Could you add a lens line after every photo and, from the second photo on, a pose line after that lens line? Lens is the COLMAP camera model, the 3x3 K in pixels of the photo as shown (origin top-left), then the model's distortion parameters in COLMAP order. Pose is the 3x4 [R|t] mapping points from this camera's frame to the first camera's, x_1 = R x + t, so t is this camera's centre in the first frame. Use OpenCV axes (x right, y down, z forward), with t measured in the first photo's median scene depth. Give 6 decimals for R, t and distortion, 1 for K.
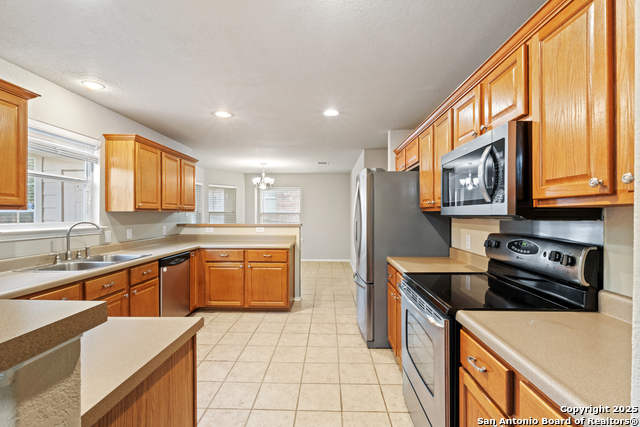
lens RADIAL K [[287.7, 0, 321.0], [0, 287.7, 214.7], [0, 0, 1]] dist [-0.000180, 0.000001]
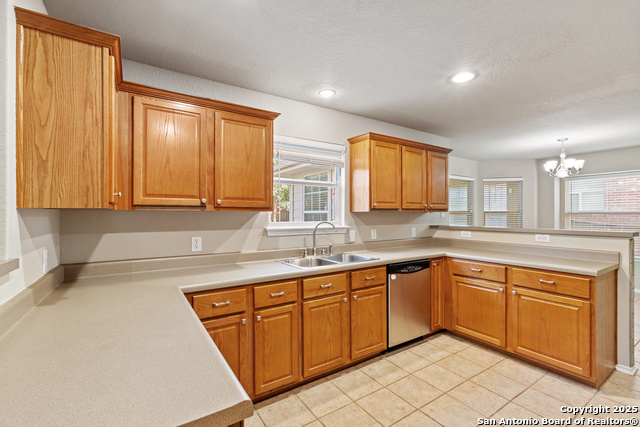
lens RADIAL K [[286.5, 0, 320.0], [0, 286.5, 213.5], [0, 0, 1]] dist [-0.000678, -0.000068]
pose [[0.574166, -0.002856, -0.818734, 0.046354], [-0.000562, 0.999992, -0.003882, -0.001428], [0.818739, 0.002689, 0.574160, 0.301738]]
